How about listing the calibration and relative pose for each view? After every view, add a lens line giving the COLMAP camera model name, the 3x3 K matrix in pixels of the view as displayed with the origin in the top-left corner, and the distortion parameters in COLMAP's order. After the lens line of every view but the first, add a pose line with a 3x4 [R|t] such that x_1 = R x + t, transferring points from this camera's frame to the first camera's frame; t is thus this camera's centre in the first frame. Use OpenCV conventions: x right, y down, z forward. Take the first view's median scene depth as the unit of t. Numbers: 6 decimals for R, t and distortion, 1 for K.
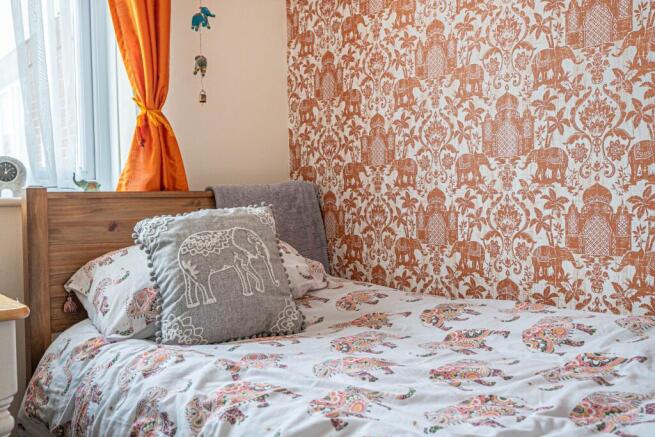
lens RADIAL K [[641.6, 0, 327.5], [0, 641.6, 218.5], [0, 0, 1]] dist [0.024133, 0.011769]
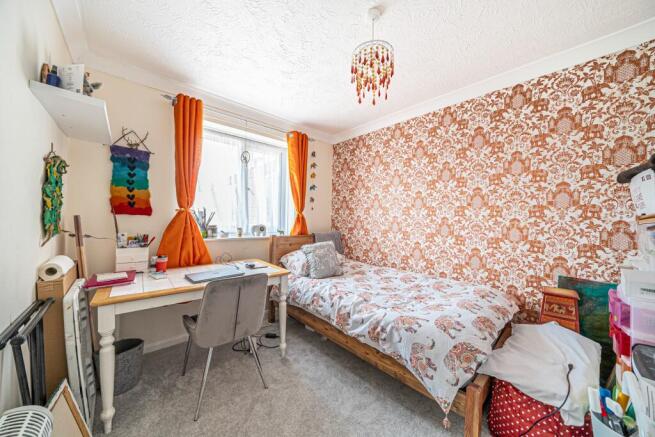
lens RADIAL K [[223.1, 0, 327.5], [0, 223.1, 218.5], [0, 0, 1]] dist [-0.025339, 0.000012]
pose [[0.997955, 0.038592, 0.050947, -0.204966], [-0.037280, 0.998955, -0.026456, -0.123276], [-0.051914, 0.024503, 0.998351, -0.341569]]
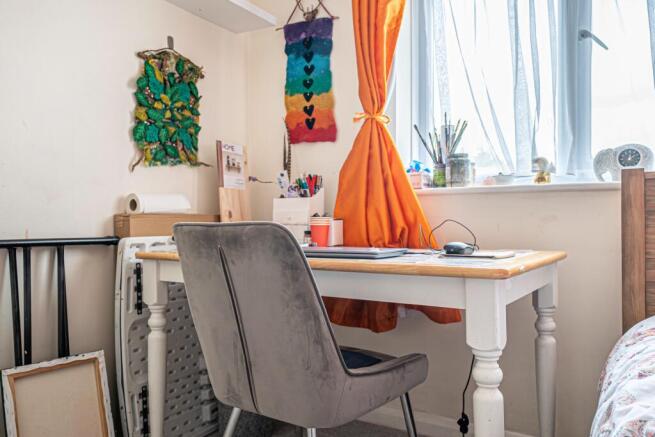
lens RADIAL K [[502.3, 0, 327.5], [0, 502.3, 218.5], [0, 0, 1]] dist [0.072435, 0.001383]
pose [[0.342655, 0.019663, -0.939256, 0.134406], [-0.025901, 0.999599, 0.011478, 0.031178], [0.939104, 0.020395, 0.343027, 0.268958]]
